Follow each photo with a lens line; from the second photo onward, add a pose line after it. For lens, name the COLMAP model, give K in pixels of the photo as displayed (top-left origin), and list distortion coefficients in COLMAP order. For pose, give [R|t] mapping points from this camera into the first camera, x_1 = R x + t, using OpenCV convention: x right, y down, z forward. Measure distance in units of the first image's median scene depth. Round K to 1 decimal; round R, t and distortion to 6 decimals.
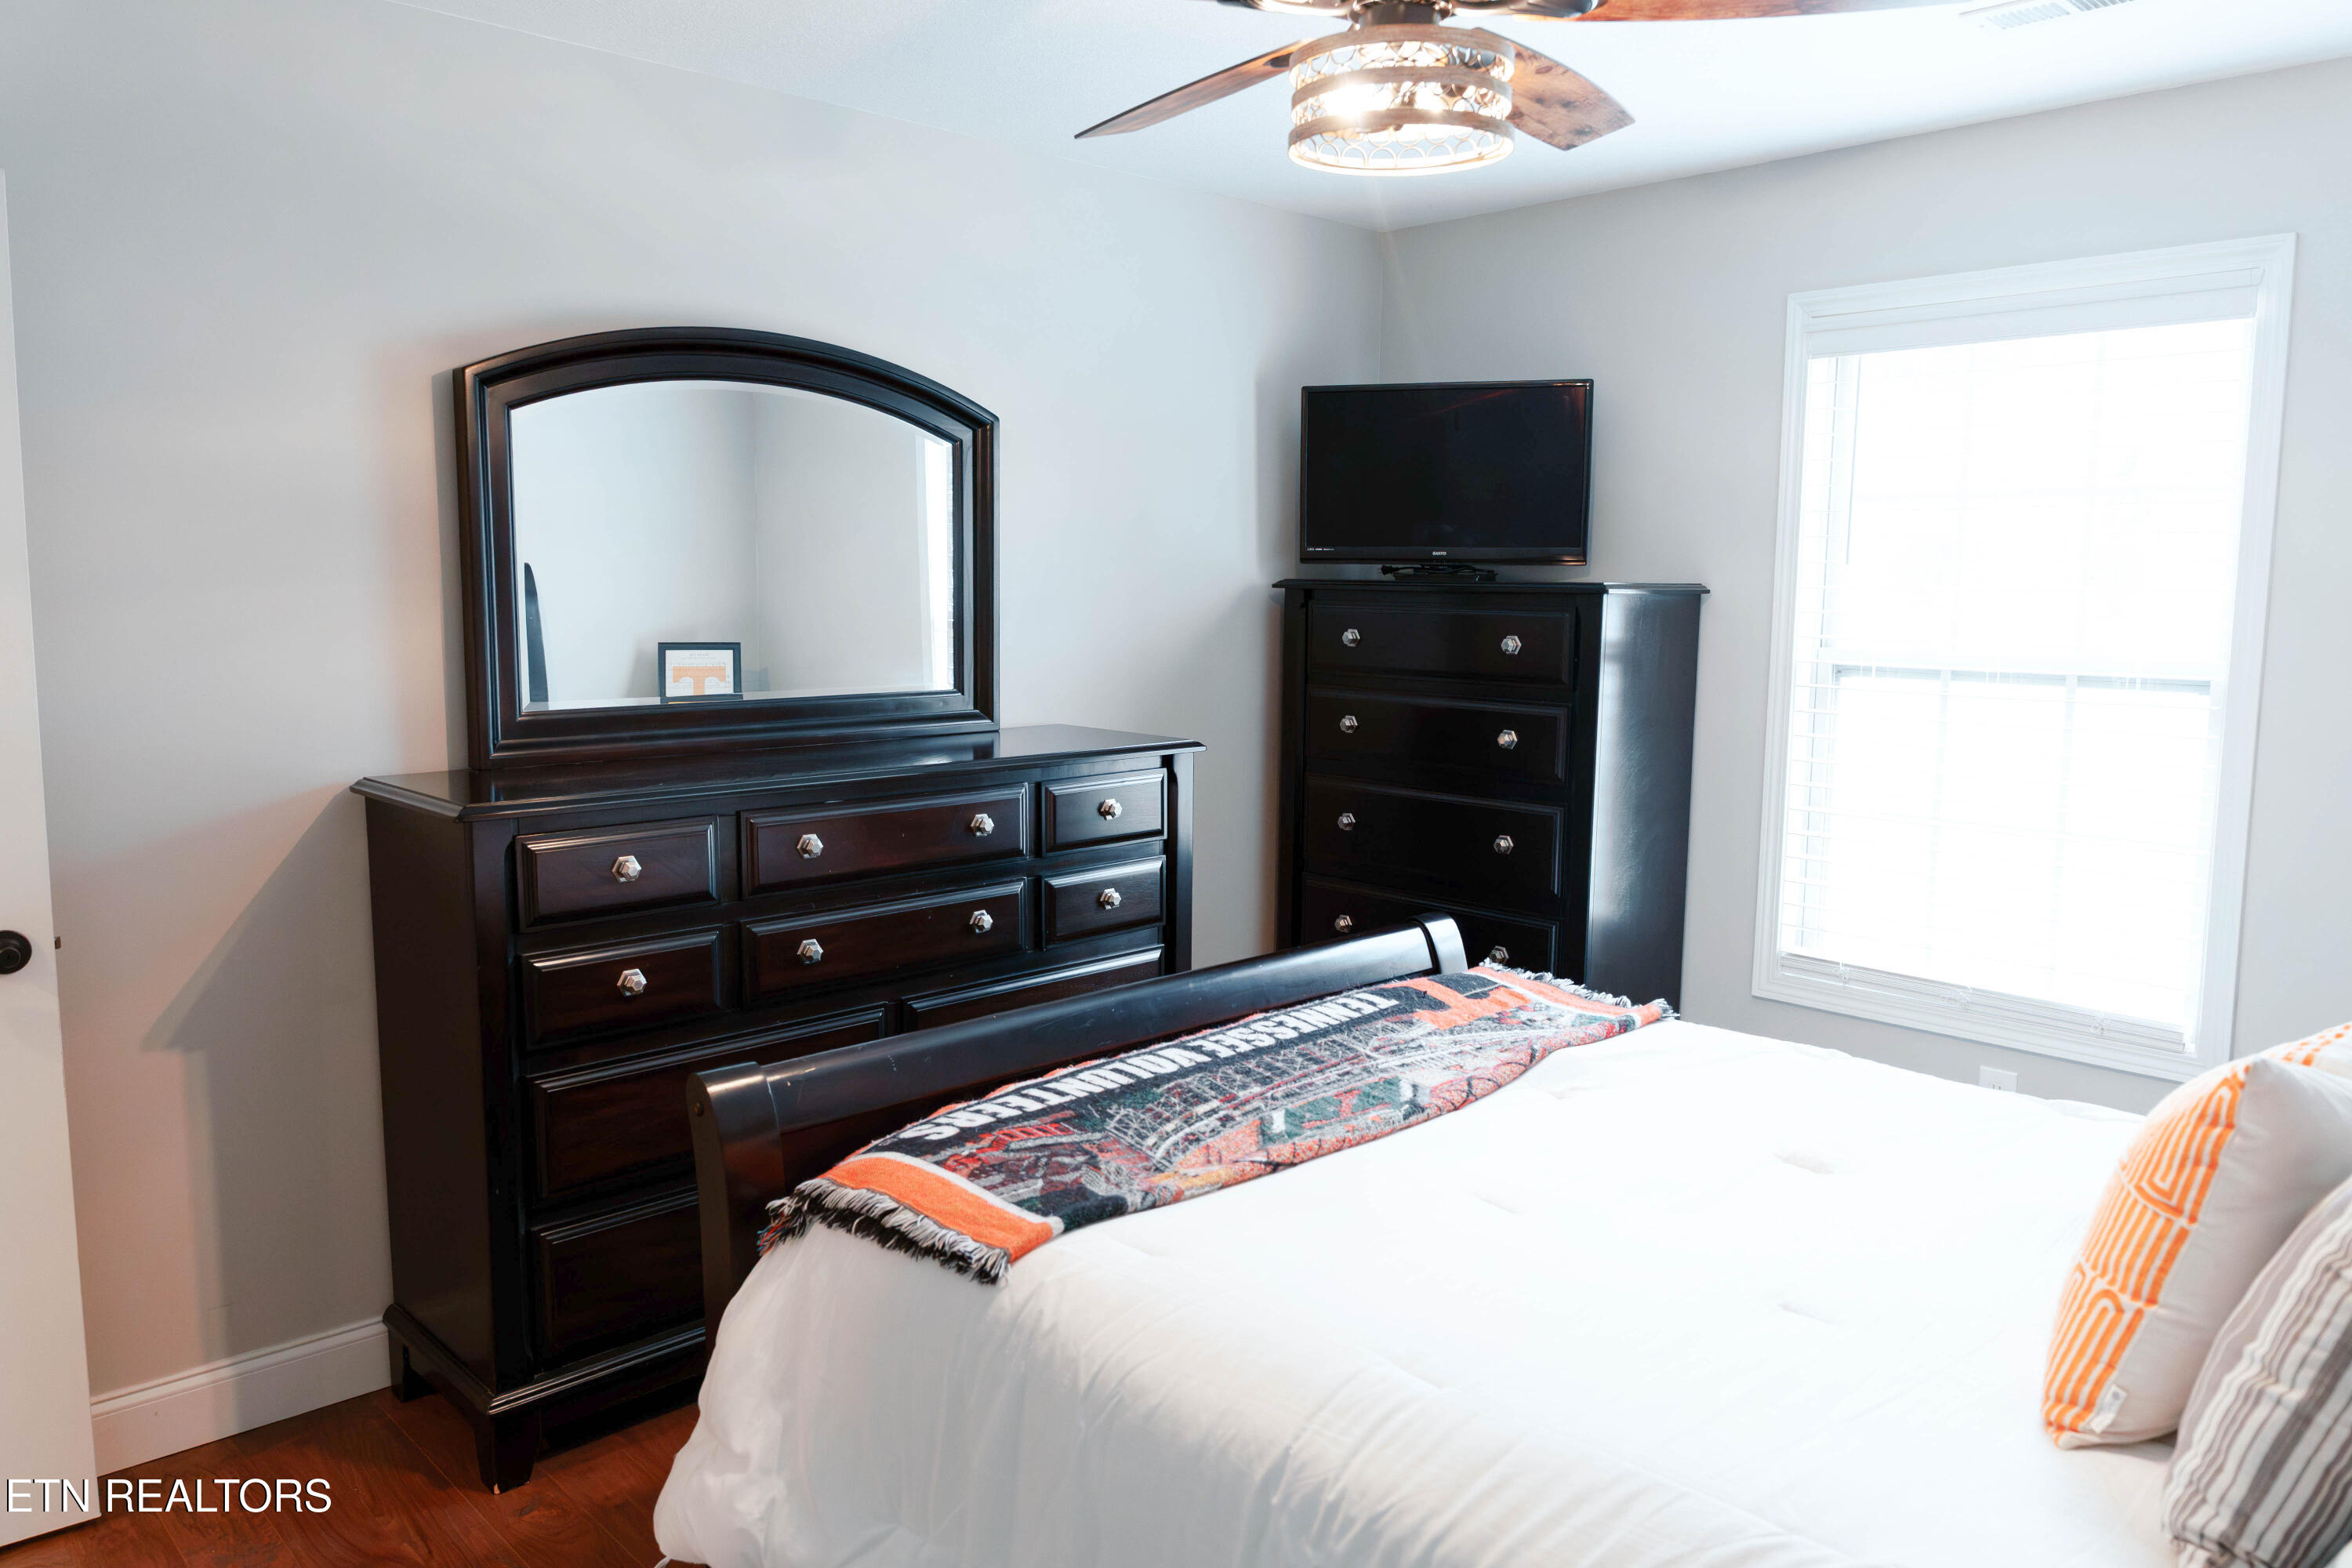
lens RADIAL K [[1622.8, 0, 1171.2], [0, 1622.8, 786.5], [0, 0, 1]] dist [-0.003333, -0.008249]
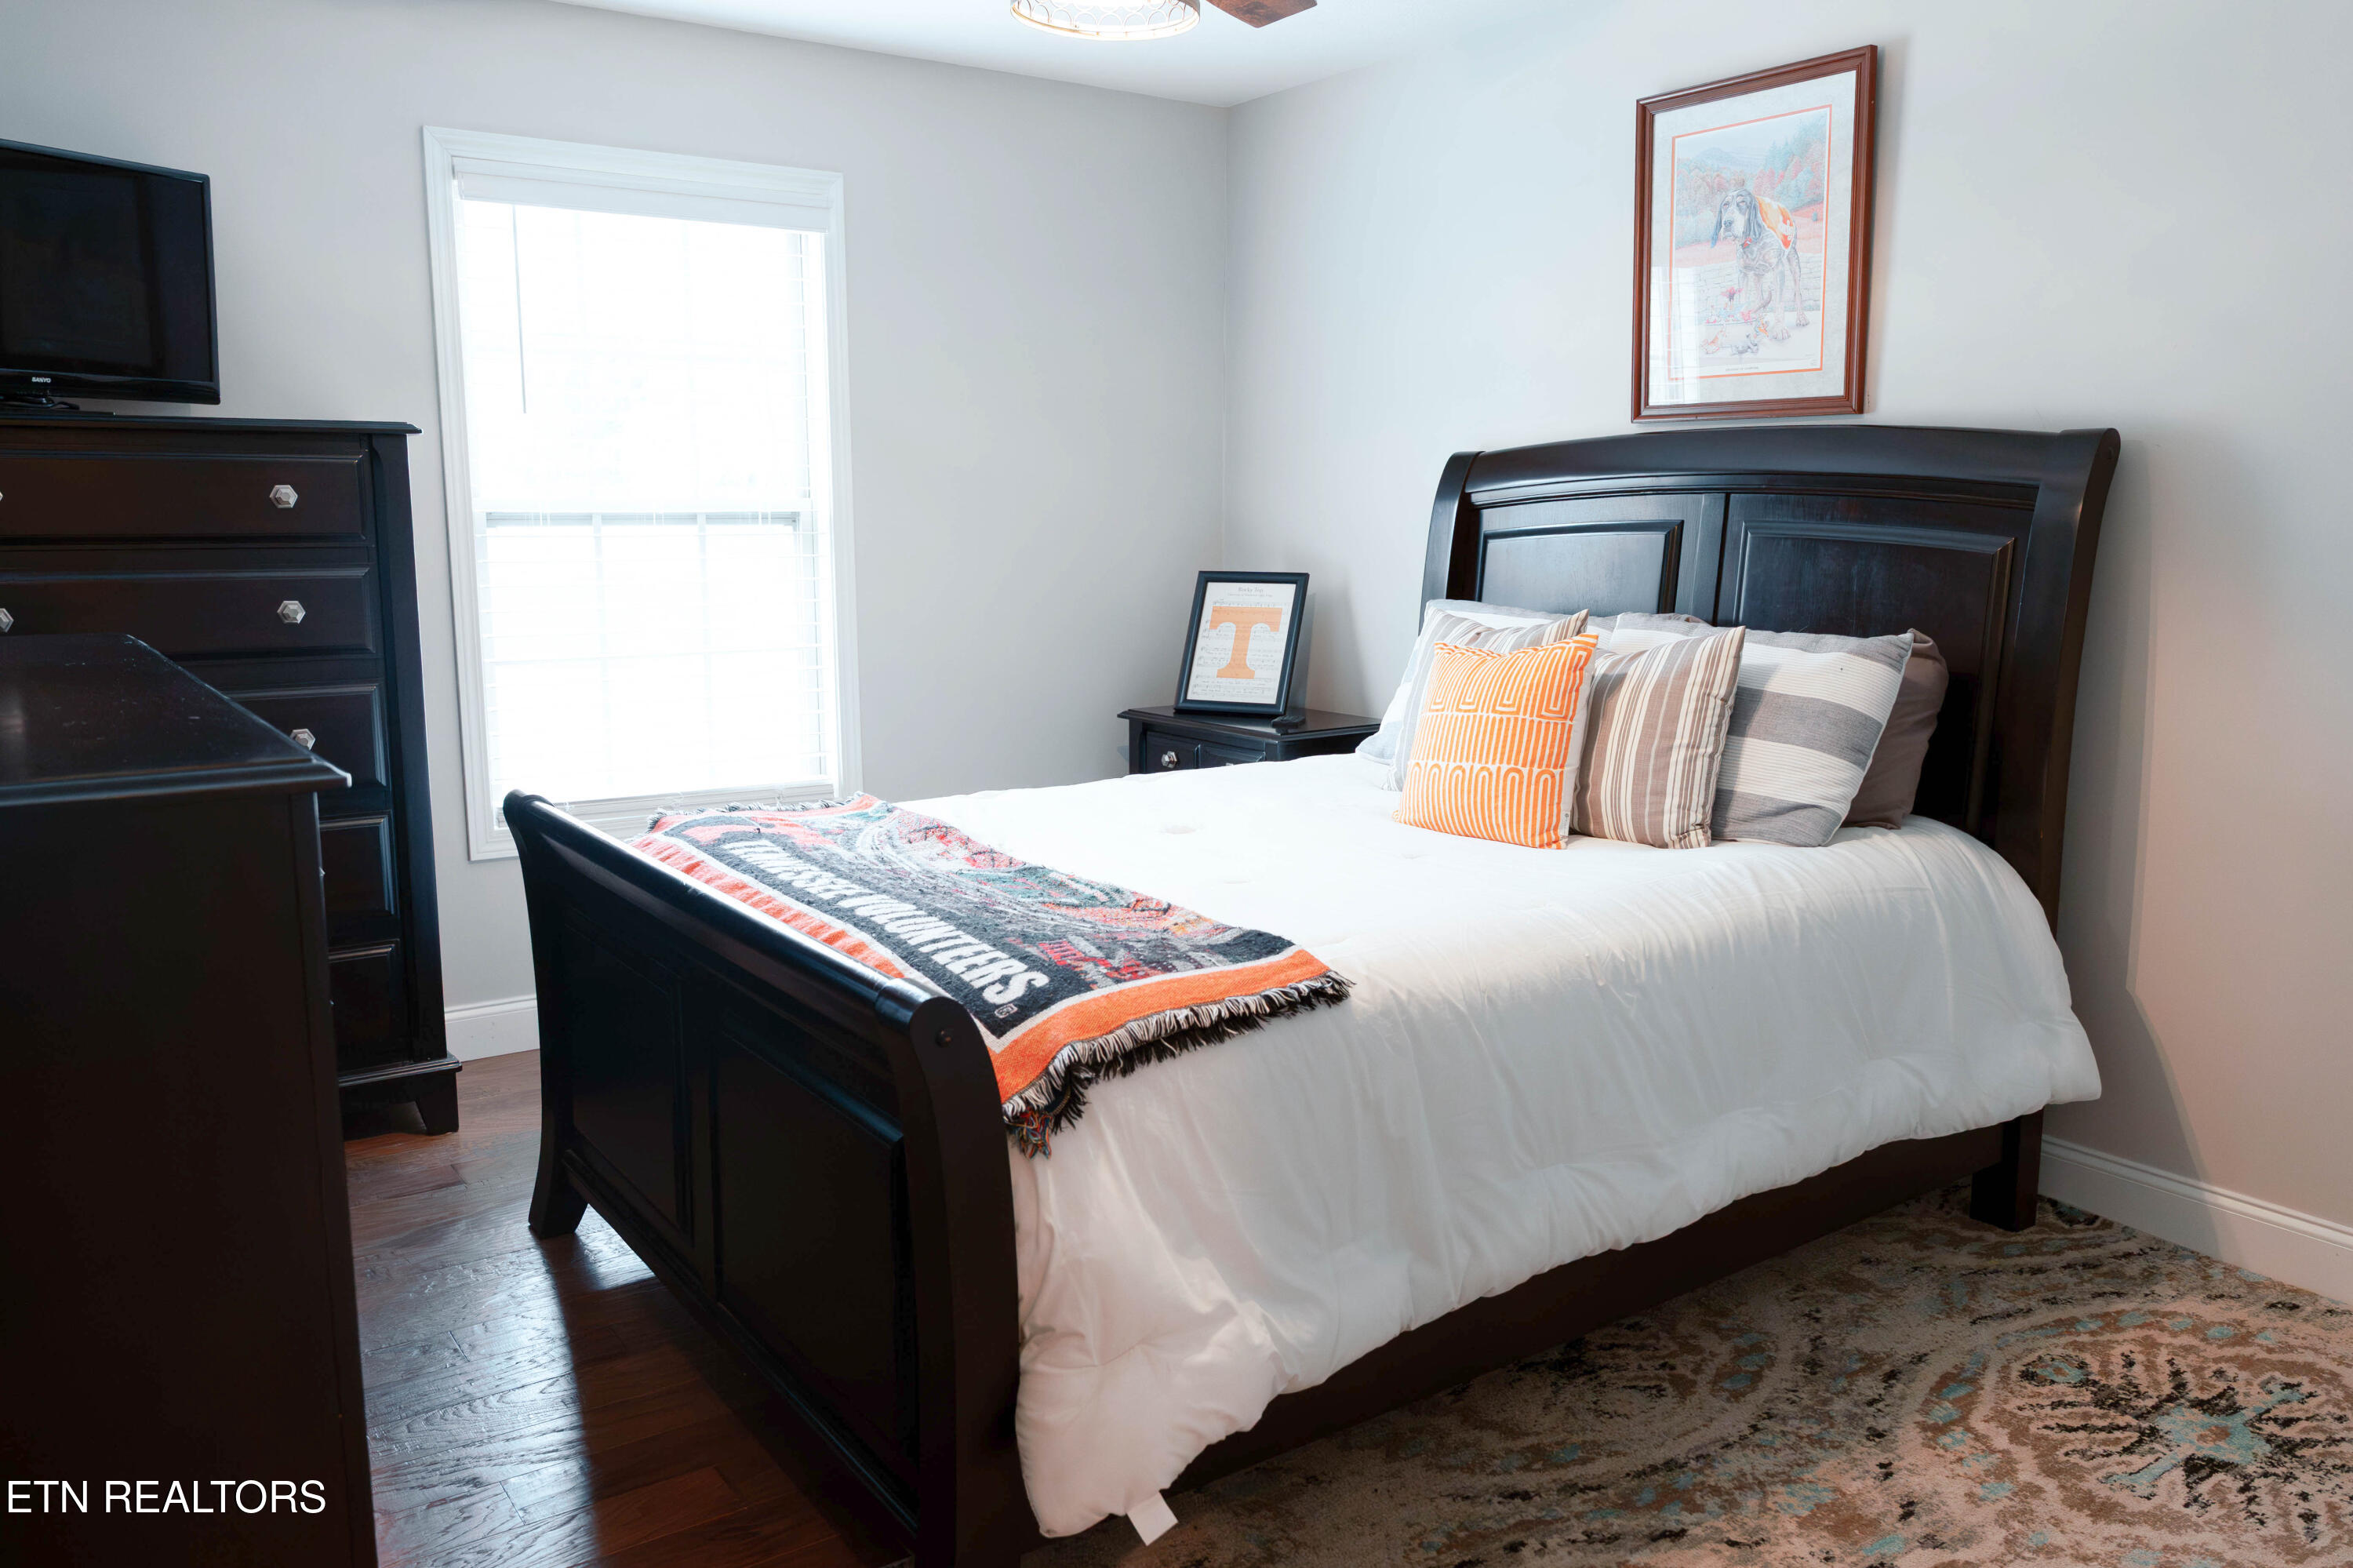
lens RADIAL K [[1732.5, 0, 1170.8], [0, 1732.5, 773.4], [0, 0, 1]] dist [0.047359, 0.000333]
pose [[0.159483, -0.163092, 0.973636, -0.758793], [0.126802, 0.981474, 0.143634, -0.024786], [-0.979023, 0.100551, 0.177209, 0.516832]]
